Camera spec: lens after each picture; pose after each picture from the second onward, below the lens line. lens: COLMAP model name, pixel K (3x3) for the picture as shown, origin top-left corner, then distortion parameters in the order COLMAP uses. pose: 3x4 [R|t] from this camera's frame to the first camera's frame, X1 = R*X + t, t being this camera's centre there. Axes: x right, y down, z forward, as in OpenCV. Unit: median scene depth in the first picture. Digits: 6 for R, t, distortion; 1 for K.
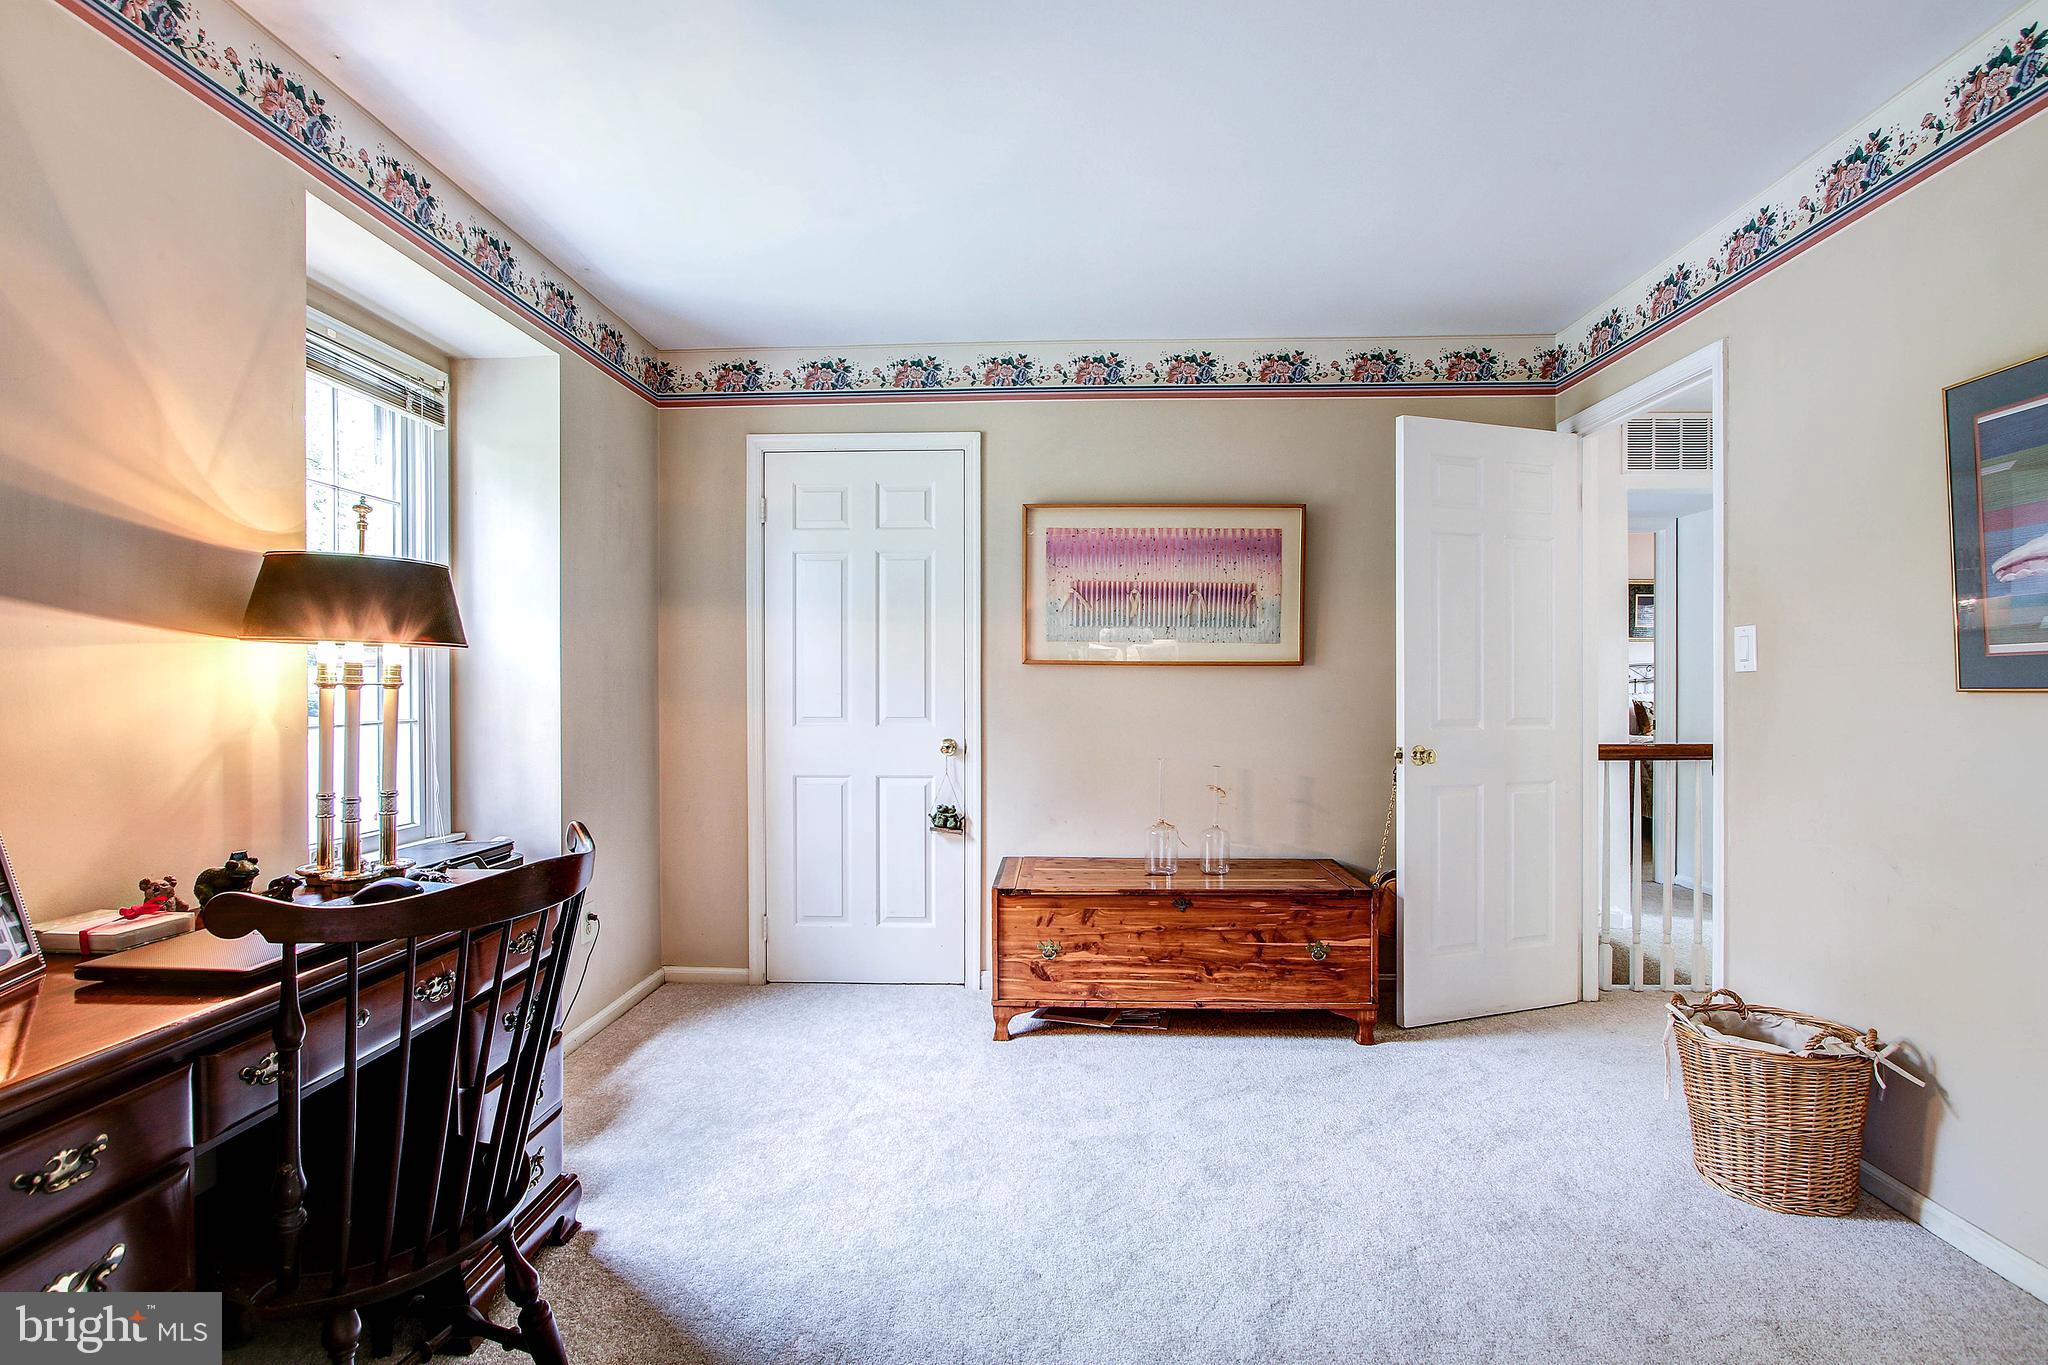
lens RADIAL K [[973.5, 0, 1029.7], [0, 973.5, 679.6], [0, 0, 1]] dist [-0.017282, 0.003891]
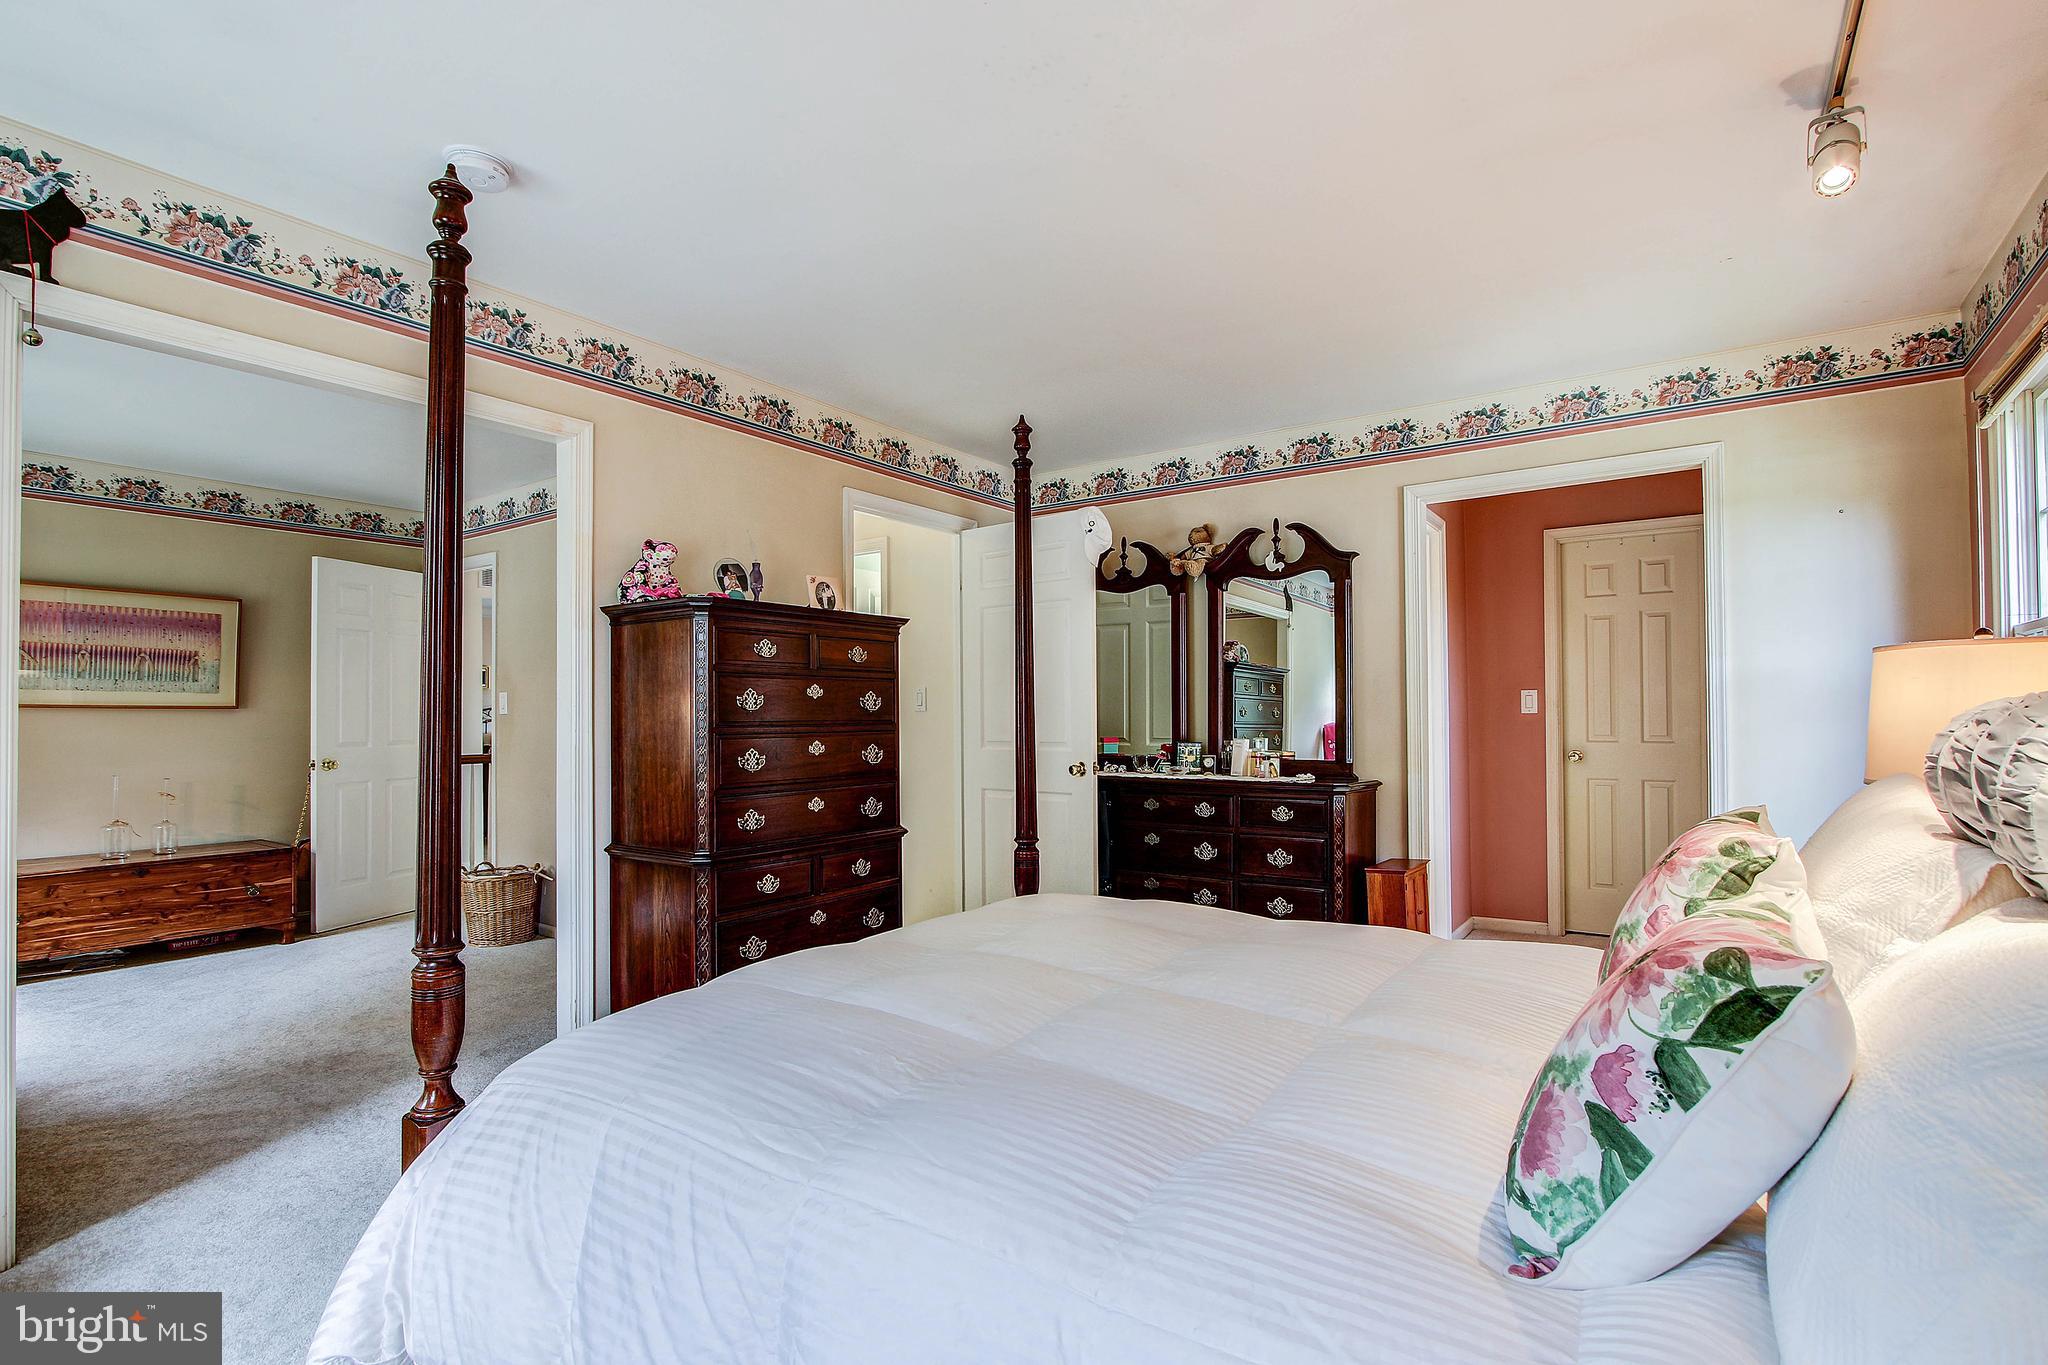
lens RADIAL K [[973.5, 0, 1024.6], [0, 973.5, 699.8], [0, 0, 1]] dist [-0.017282, 0.003891]
pose [[0.546956, 0.011144, 0.837087, -0.324433], [0.002959, 0.999879, -0.015245, -0.002711], [-0.837156, 0.010815, 0.546857, -0.890713]]
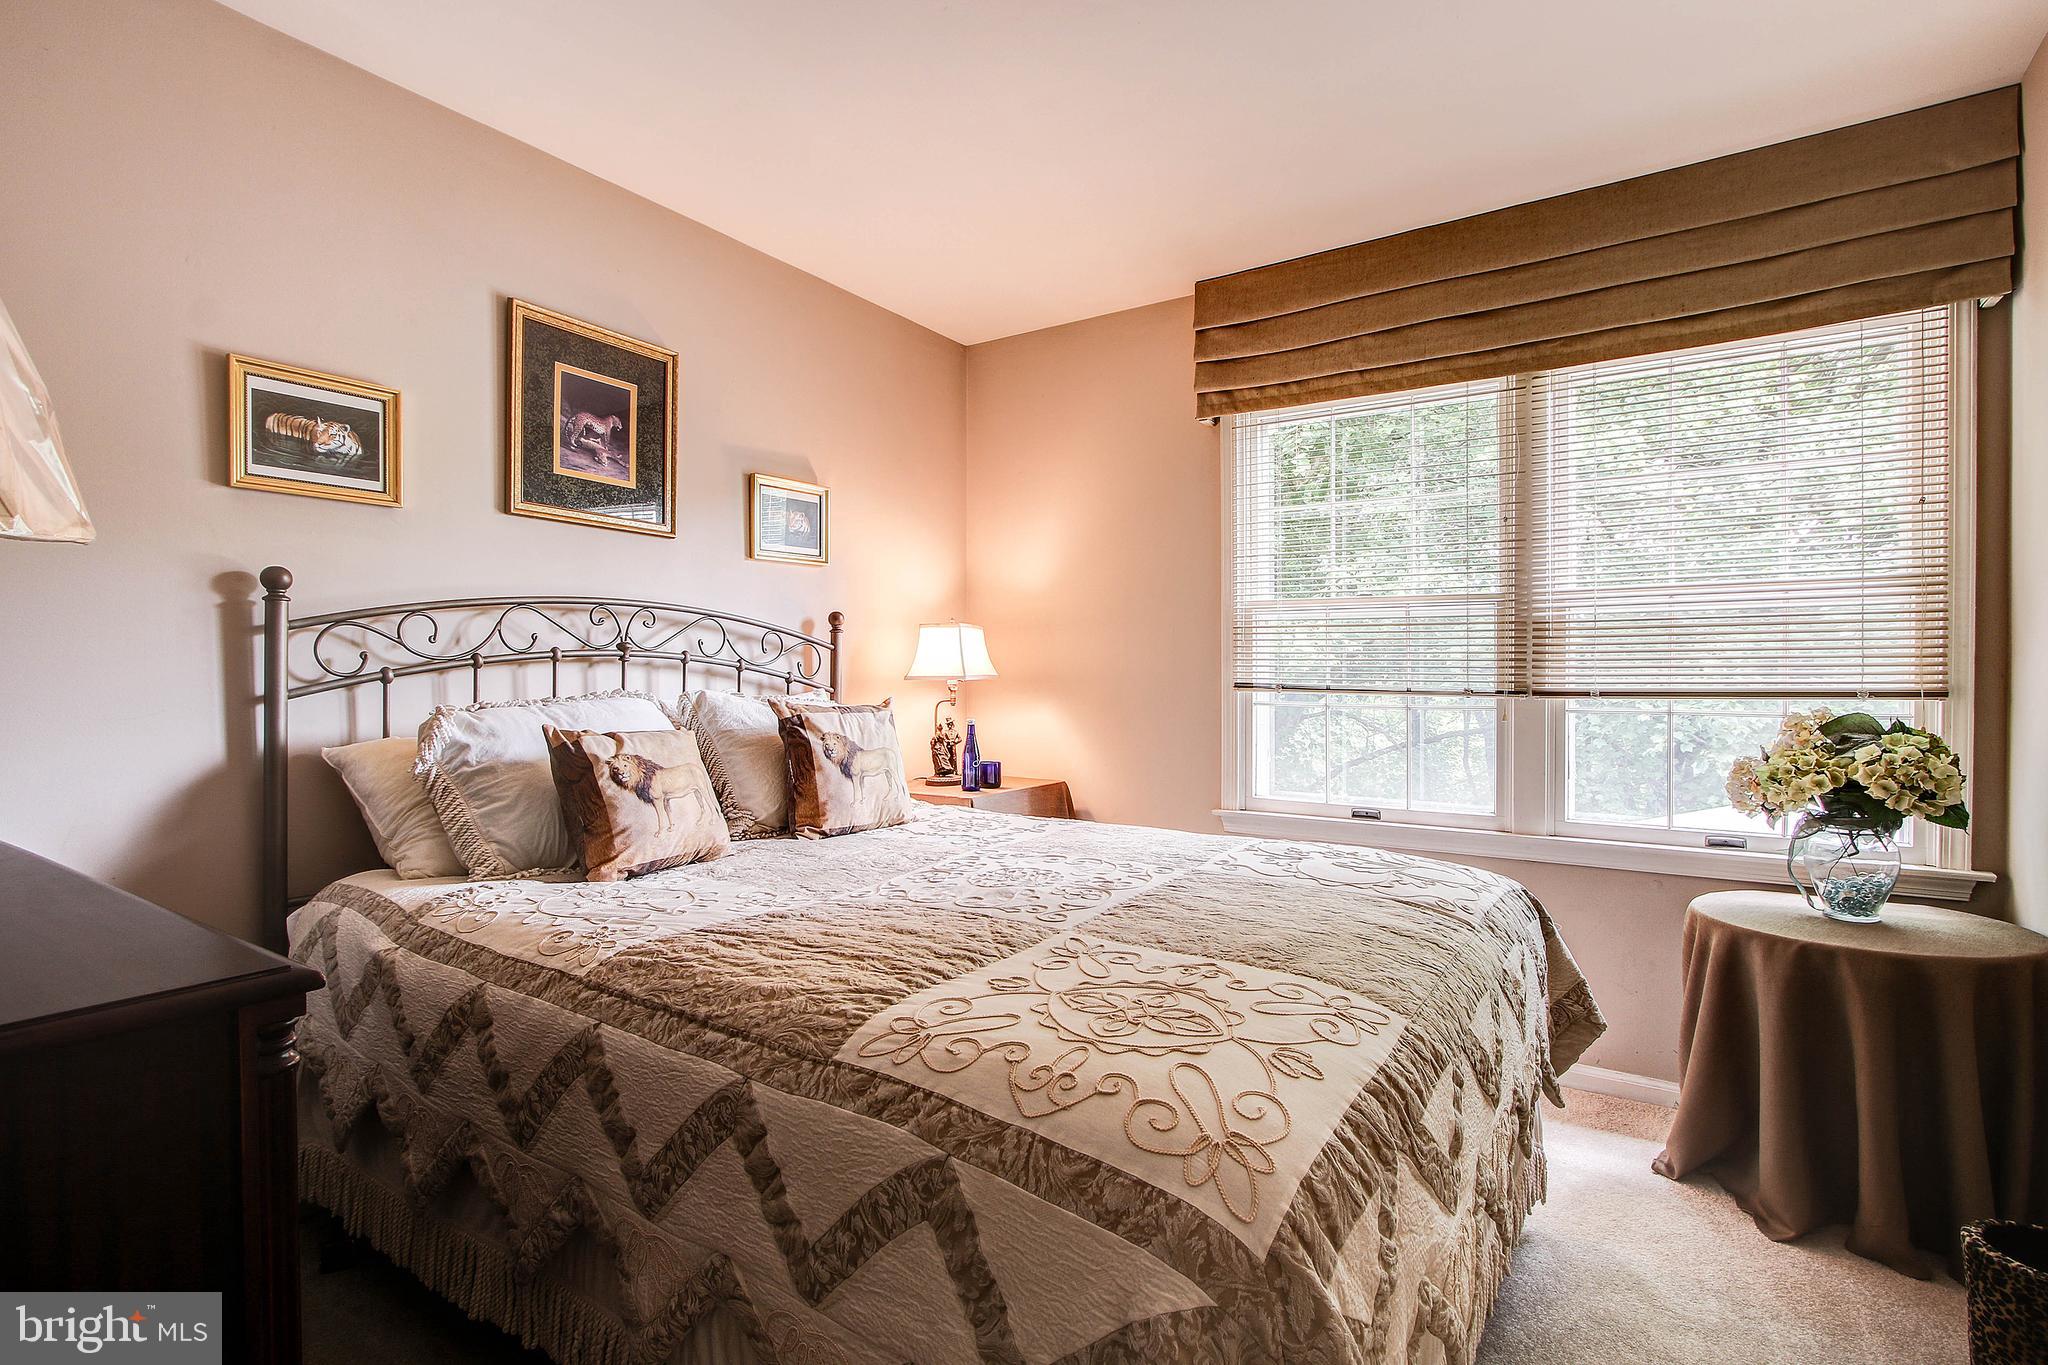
lens RADIAL K [[973.5, 0, 1023.2], [0, 973.5, 683.2], [0, 0, 1]] dist [-0.017282, 0.003891]
pose [[0.529491, -0.000534, 0.848315, 0.429723], [-0.000293, 1.000000, 0.000812, 0.008218], [-0.848315, -0.000679, 0.529491, 0.687777]]
